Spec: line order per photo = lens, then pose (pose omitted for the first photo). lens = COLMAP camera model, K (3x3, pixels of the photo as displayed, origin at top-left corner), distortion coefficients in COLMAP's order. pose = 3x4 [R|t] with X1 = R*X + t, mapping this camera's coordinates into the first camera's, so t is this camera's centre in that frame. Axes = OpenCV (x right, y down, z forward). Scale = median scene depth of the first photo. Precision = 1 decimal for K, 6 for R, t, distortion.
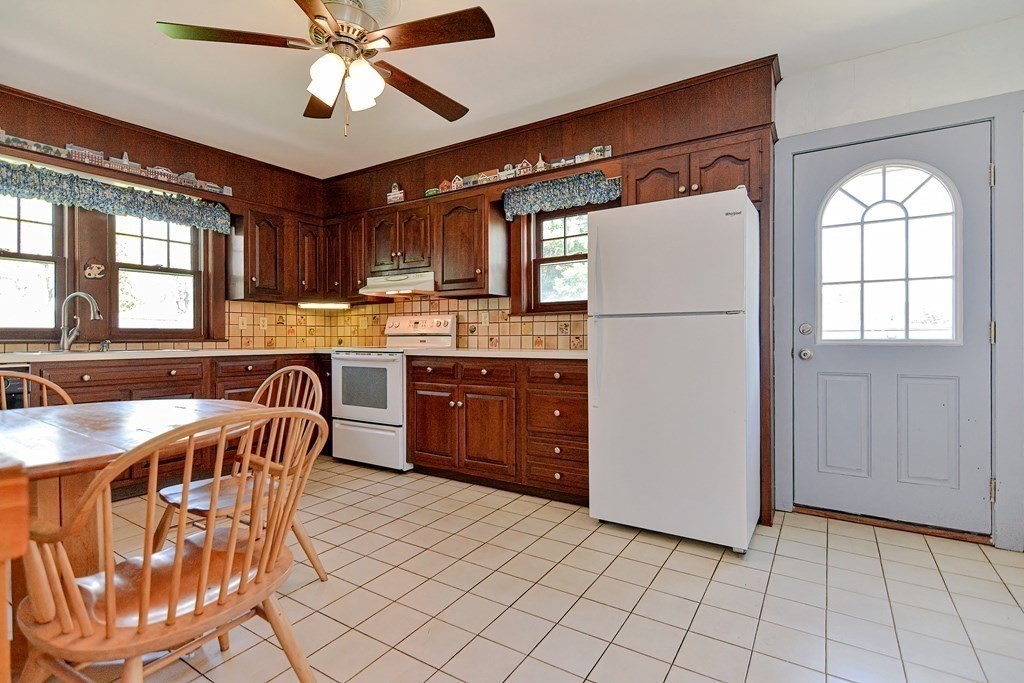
lens RADIAL K [[499.2, 0, 507.7], [0, 499.2, 336.7], [0, 0, 1]] dist [0.011091, -0.004552]
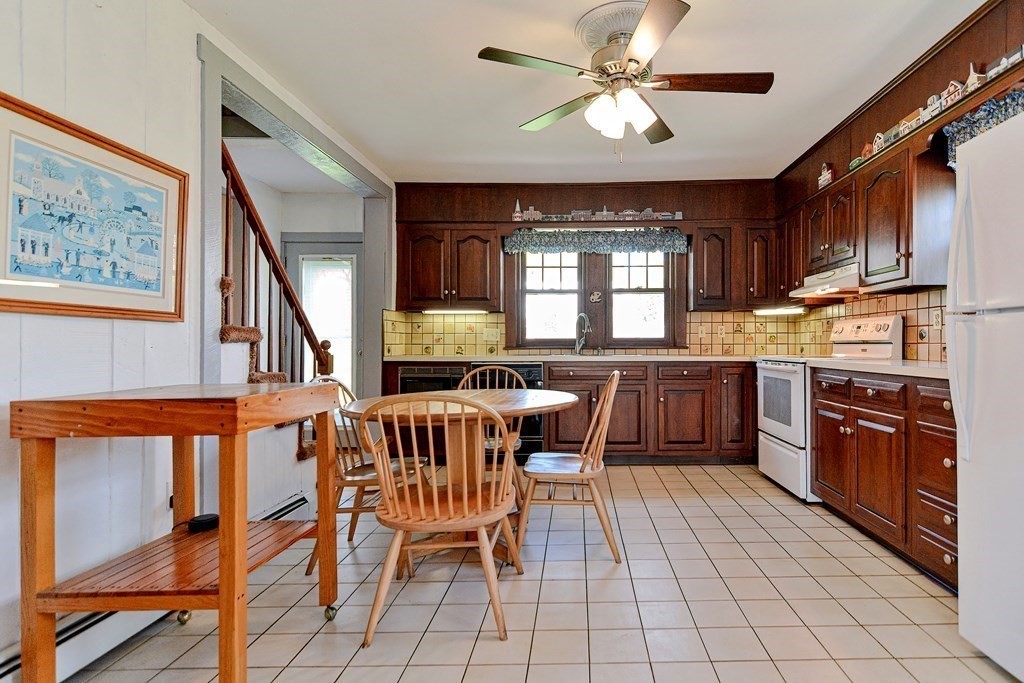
lens RADIAL K [[499.2, 0, 519.0], [0, 499.2, 342.6], [0, 0, 1]] dist [0.011091, -0.004552]
pose [[0.512253, -0.003859, -0.858826, 0.241129], [0.002679, 0.999992, -0.002896, -0.001998], [0.858830, -0.000818, 0.512260, 0.119304]]
